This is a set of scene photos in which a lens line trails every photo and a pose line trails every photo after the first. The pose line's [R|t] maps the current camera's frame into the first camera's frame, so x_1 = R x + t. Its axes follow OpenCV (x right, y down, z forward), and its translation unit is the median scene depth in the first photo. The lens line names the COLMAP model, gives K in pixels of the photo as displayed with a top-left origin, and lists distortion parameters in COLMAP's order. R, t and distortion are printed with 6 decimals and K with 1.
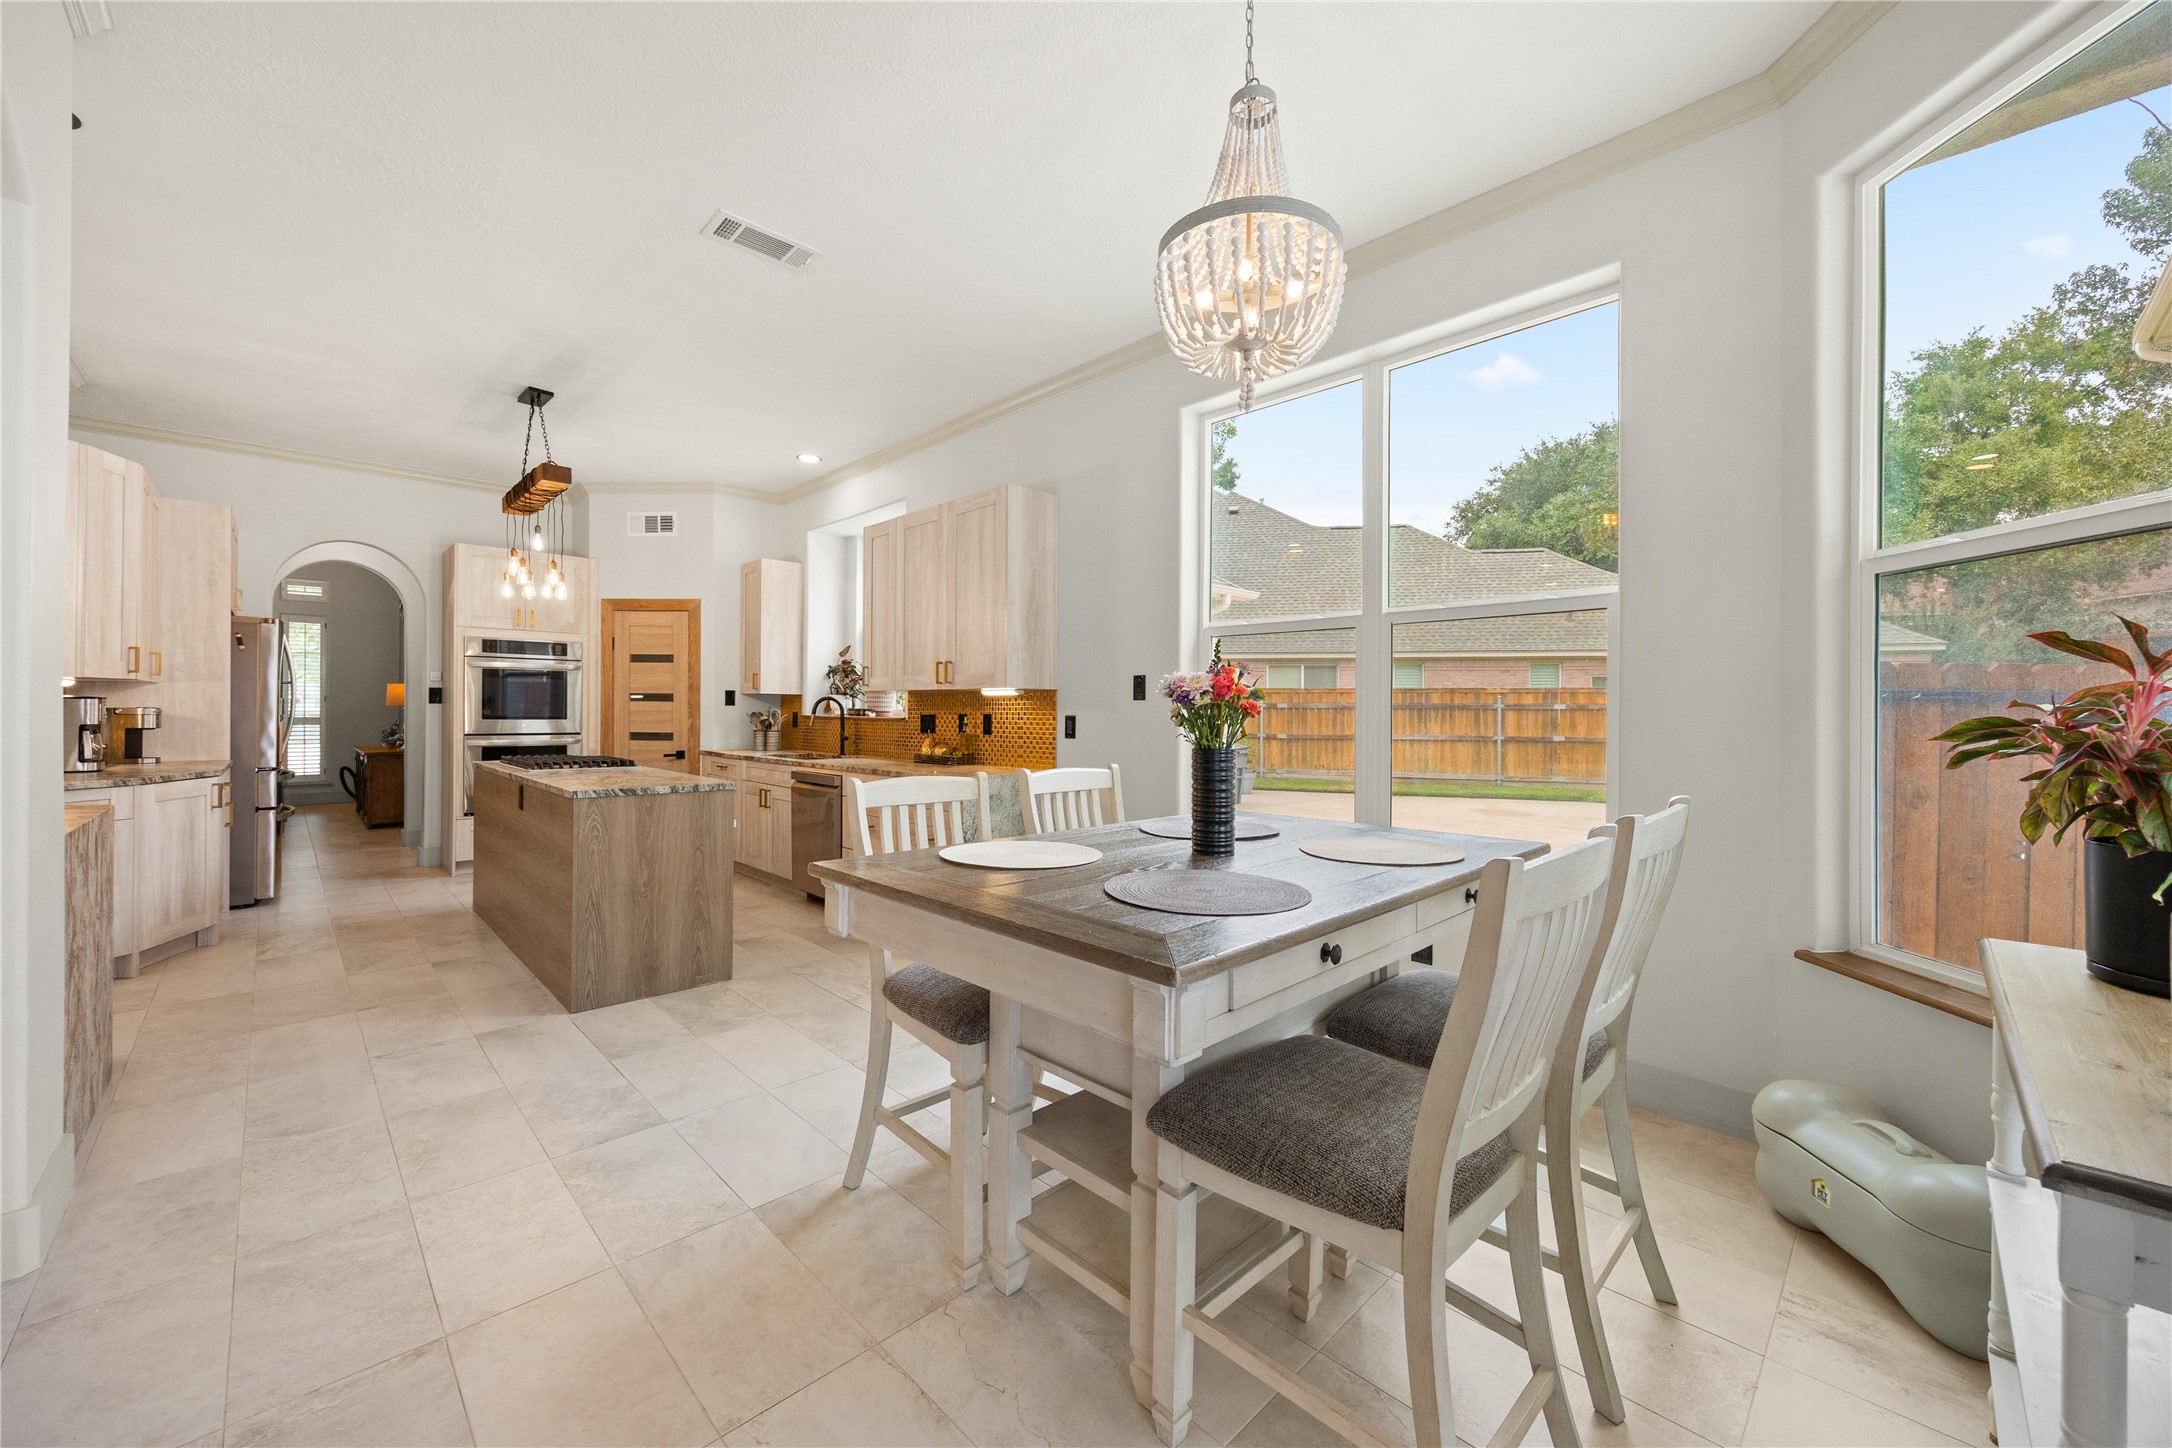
lens RADIAL K [[836.6, 0, 1086.6], [0, 836.6, 712.0], [0, 0, 1]] dist [0.000042, 0.000018]
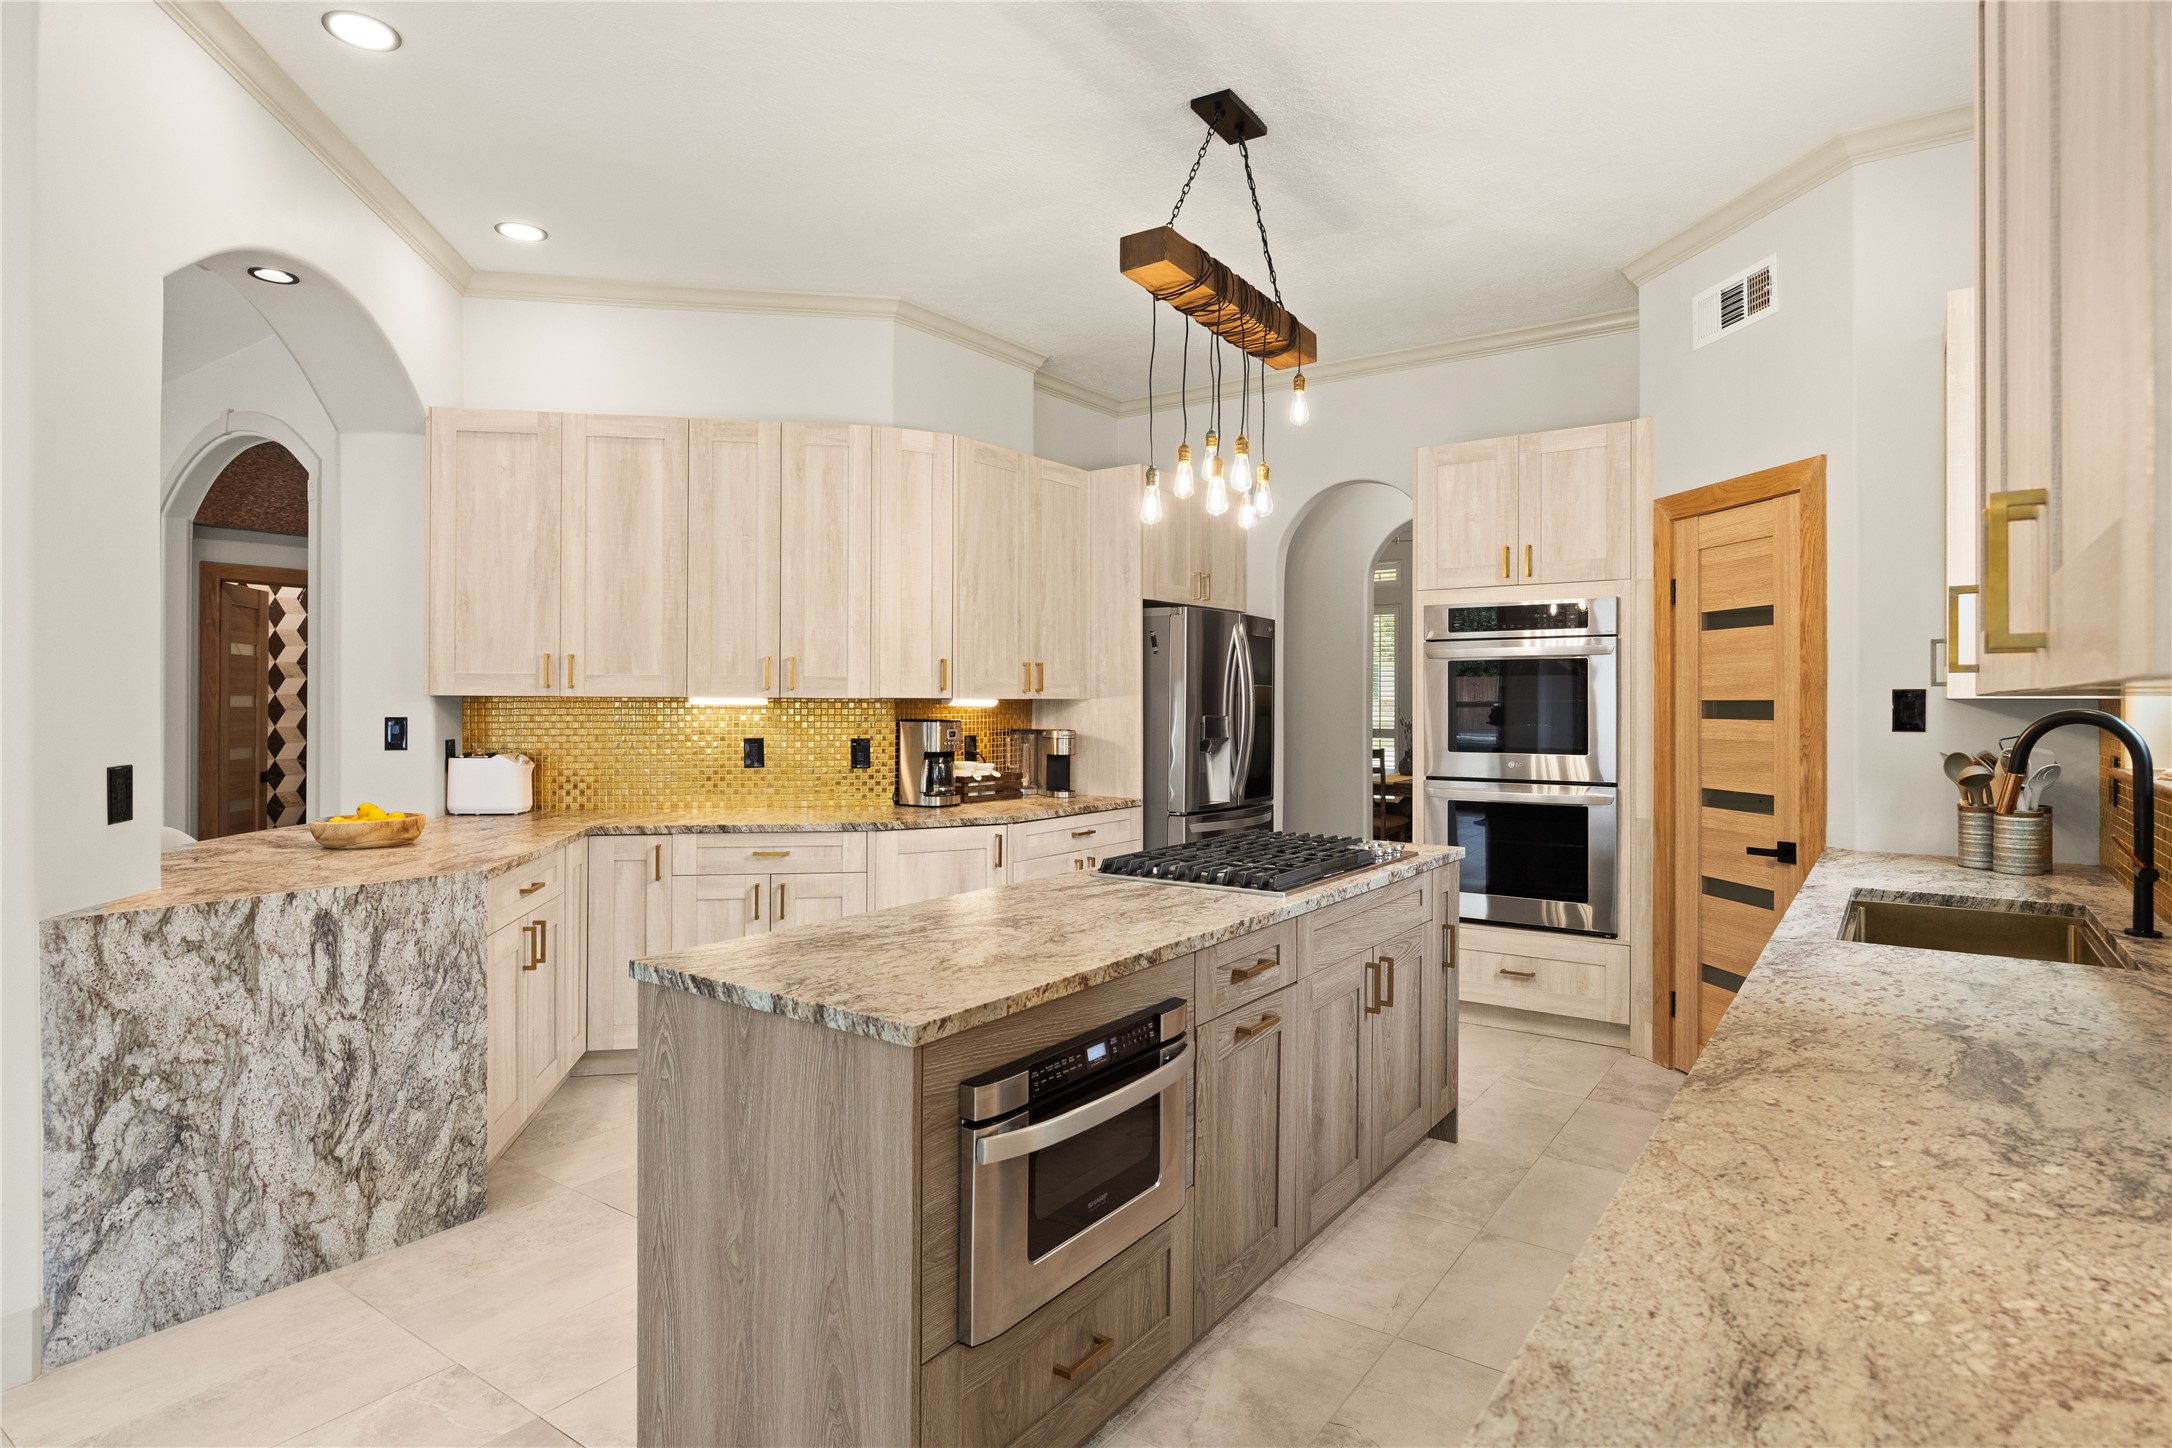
lens RADIAL K [[1150.7, 0, 1085.5], [0, 1150.7, 704.3], [0, 0, 1]] dist [-0.006159, -0.001735]
pose [[0.175618, -0.006444, -0.984437, -0.001589], [-0.001798, 0.999975, -0.006867, -0.015627], [0.984457, 0.002976, 0.175602, 0.573478]]
